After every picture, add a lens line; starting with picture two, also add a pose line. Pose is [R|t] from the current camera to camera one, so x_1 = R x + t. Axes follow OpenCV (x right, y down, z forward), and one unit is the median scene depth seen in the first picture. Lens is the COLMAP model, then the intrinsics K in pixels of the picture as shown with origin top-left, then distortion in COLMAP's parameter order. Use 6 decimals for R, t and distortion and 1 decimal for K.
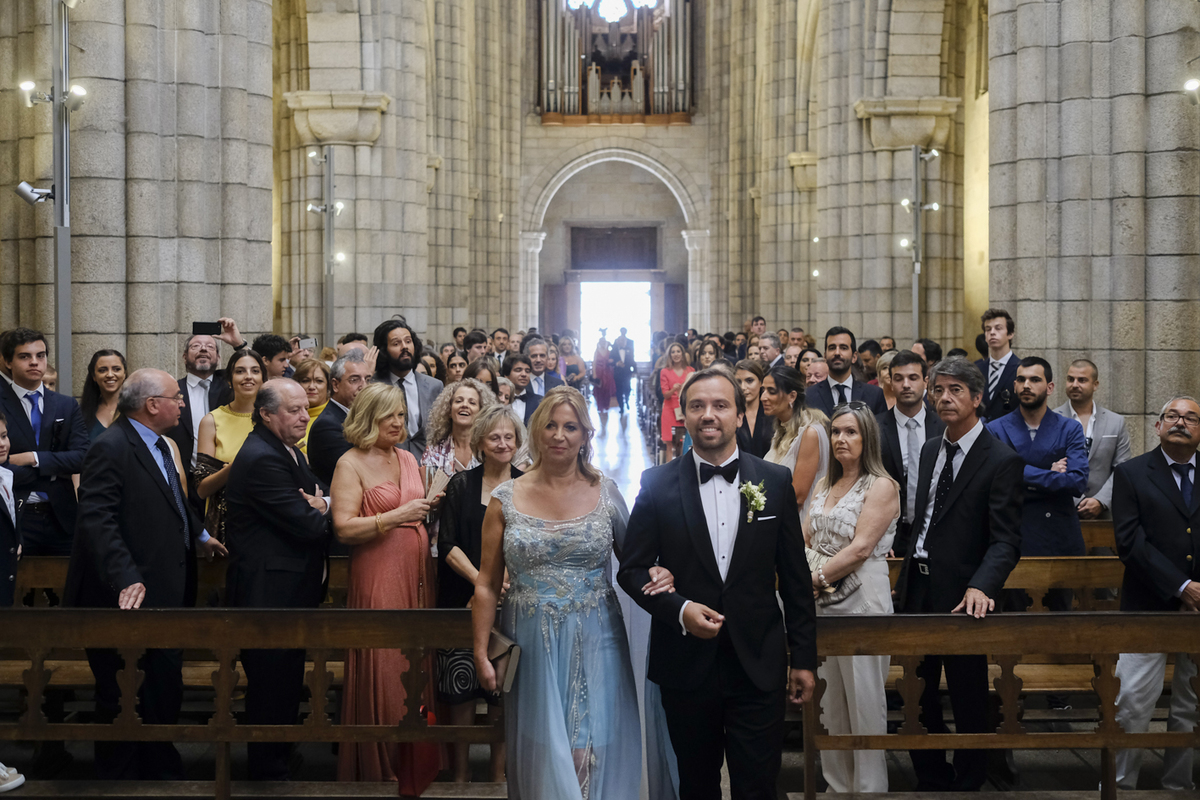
lens RADIAL K [[1199.6, 0, 596.8], [0, 1199.6, 335.3], [0, 0, 1]] dist [-0.041589, 0.000000]
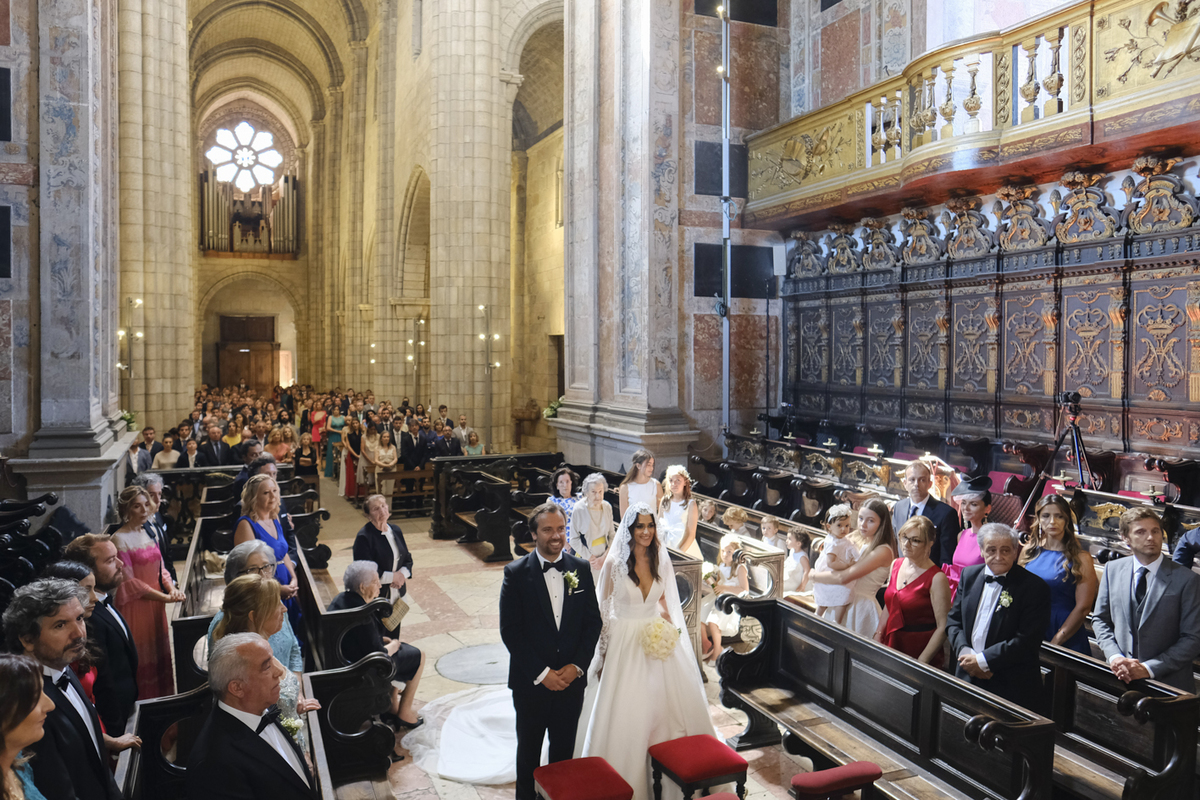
lens RADIAL K [[831.6, 0, 570.6], [0, 831.6, 381.7], [0, 0, 1]] dist [-0.025509, -0.002550]
pose [[0.912346, -0.009541, 0.409309, -0.097551], [0.001989, 0.999820, 0.018871, -0.040643], [-0.409415, -0.016403, 0.912201, -0.479637]]
